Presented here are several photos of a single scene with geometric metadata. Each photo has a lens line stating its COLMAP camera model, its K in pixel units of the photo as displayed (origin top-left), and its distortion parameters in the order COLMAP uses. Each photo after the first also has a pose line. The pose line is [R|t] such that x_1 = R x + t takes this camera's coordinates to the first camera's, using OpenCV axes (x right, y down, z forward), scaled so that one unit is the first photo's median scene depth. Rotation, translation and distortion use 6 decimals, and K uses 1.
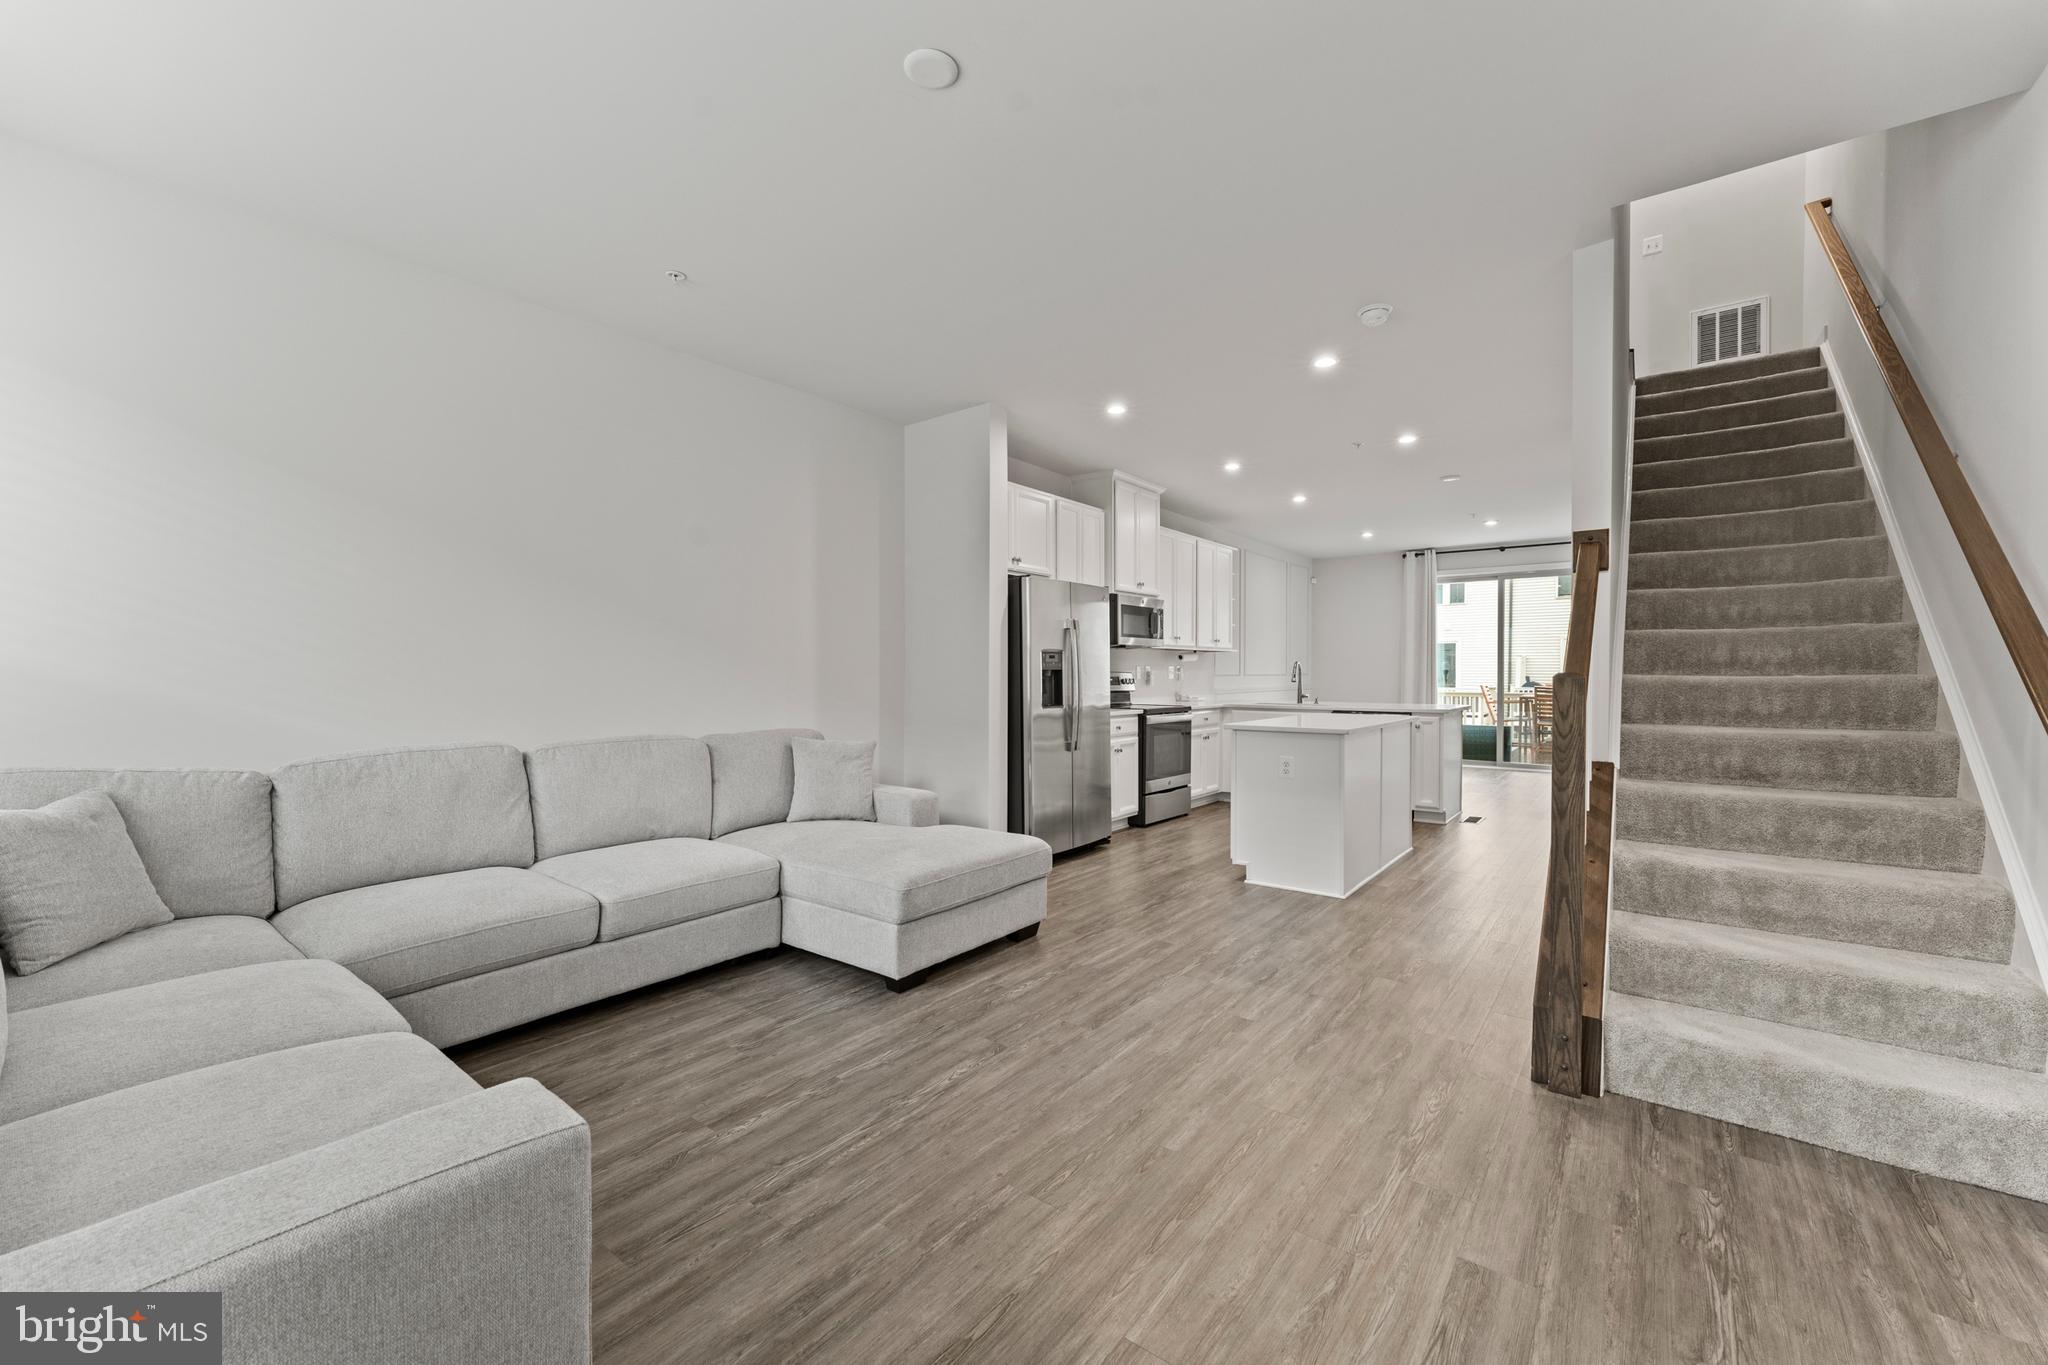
lens RADIAL K [[817.9, 0, 1023.0], [0, 817.9, 676.9], [0, 0, 1]] dist [0.000686, 0.000060]
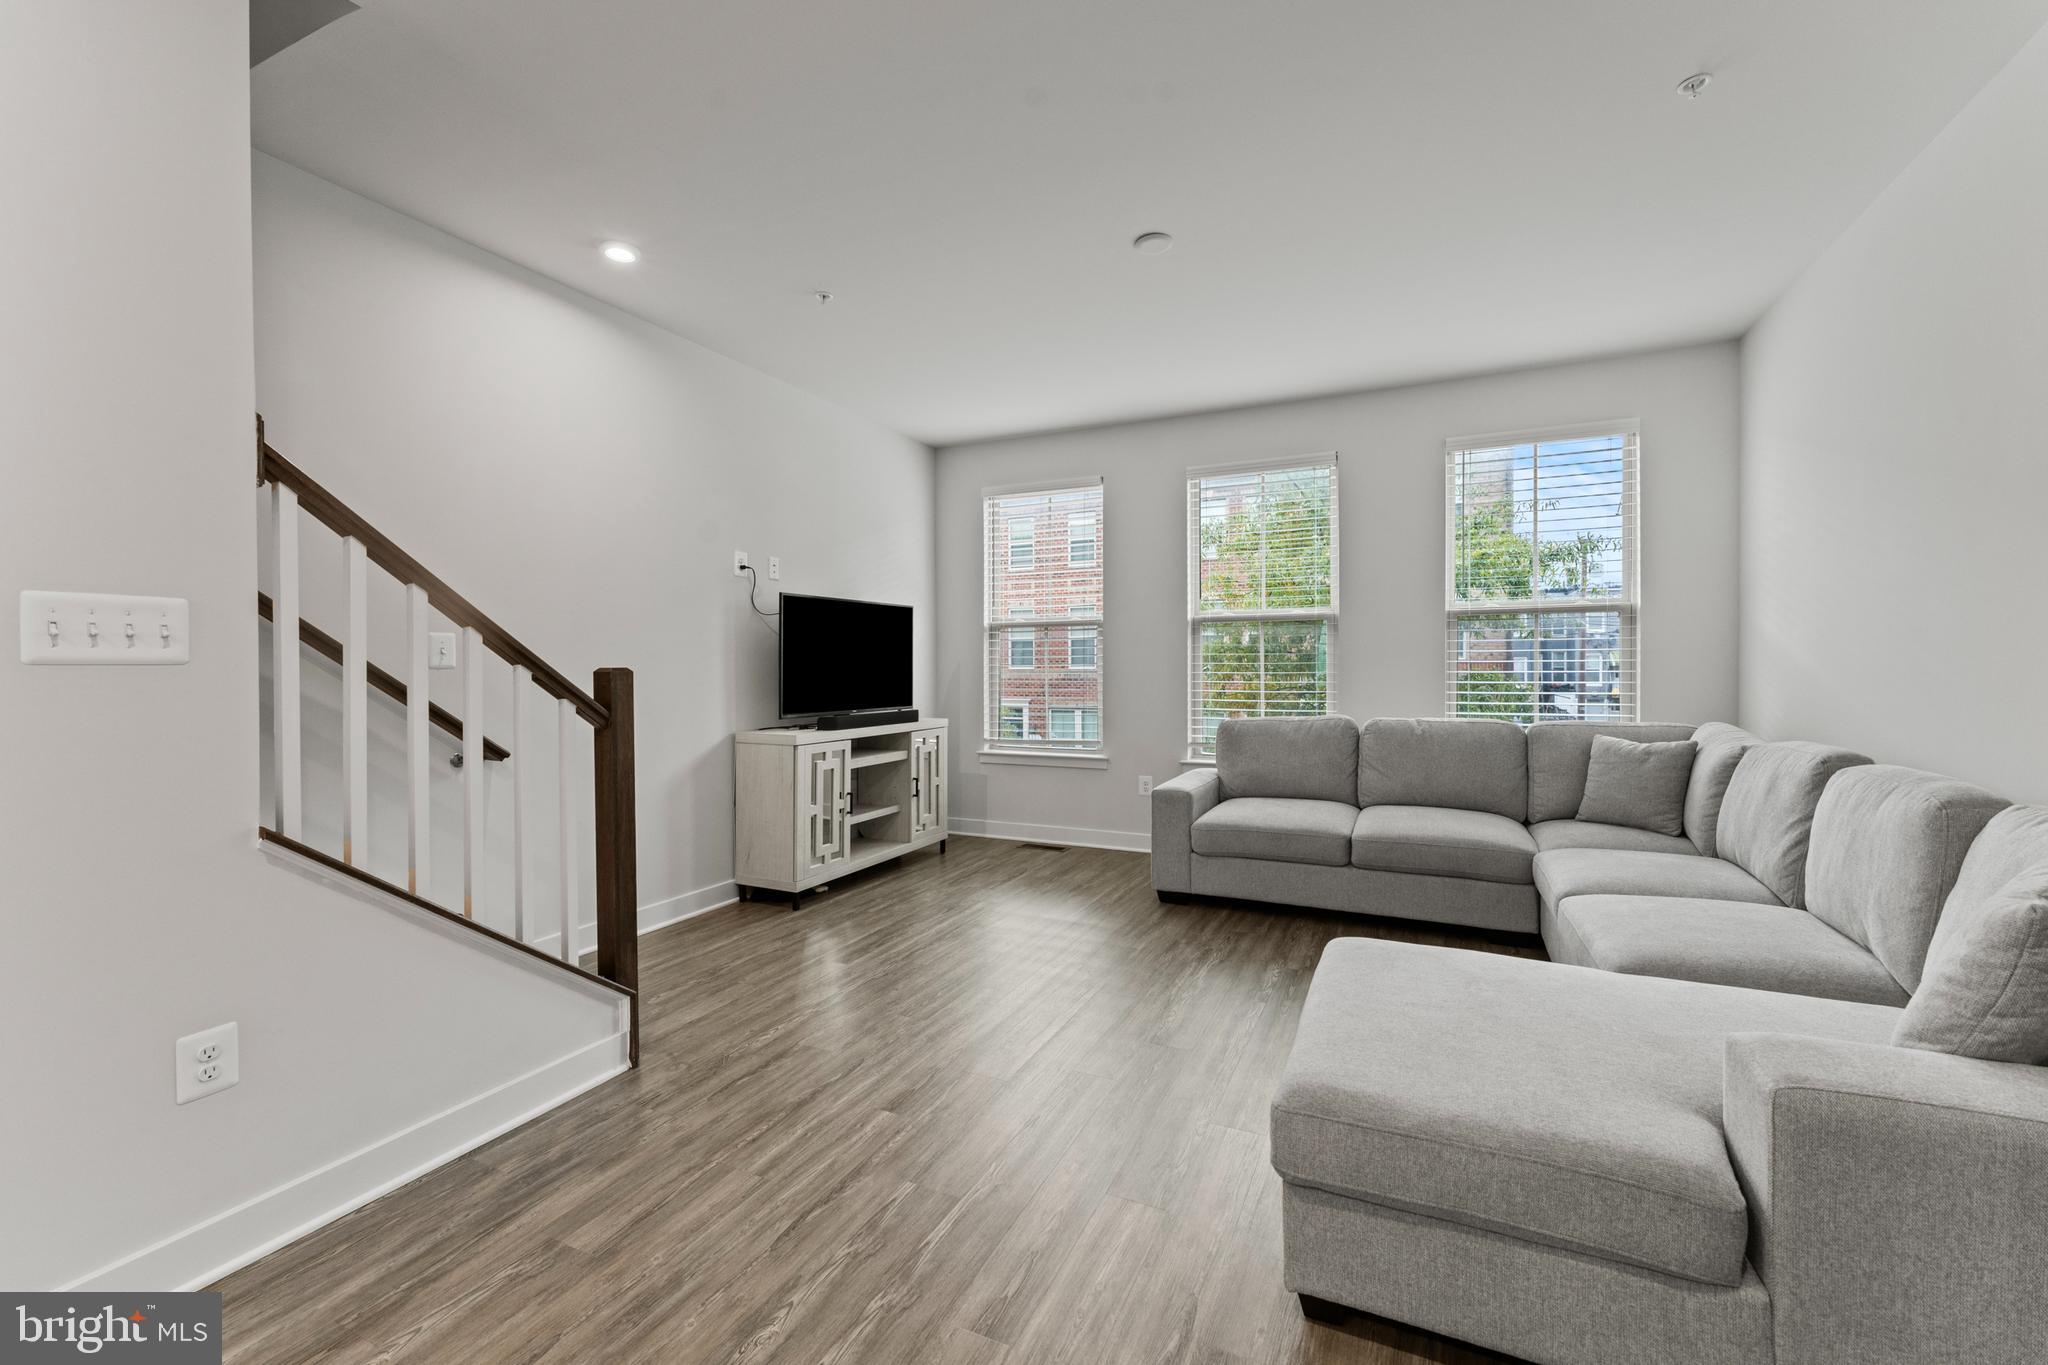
lens RADIAL K [[816.6, 0, 1043.4], [0, 816.6, 672.1], [0, 0, 1]] dist [0.001131, 0.000113]
pose [[-0.974813, 0.003695, -0.222993, 0.405183], [0.001289, 0.999939, 0.010935, -0.010948], [0.223020, 0.010372, -0.974759, 2.399769]]
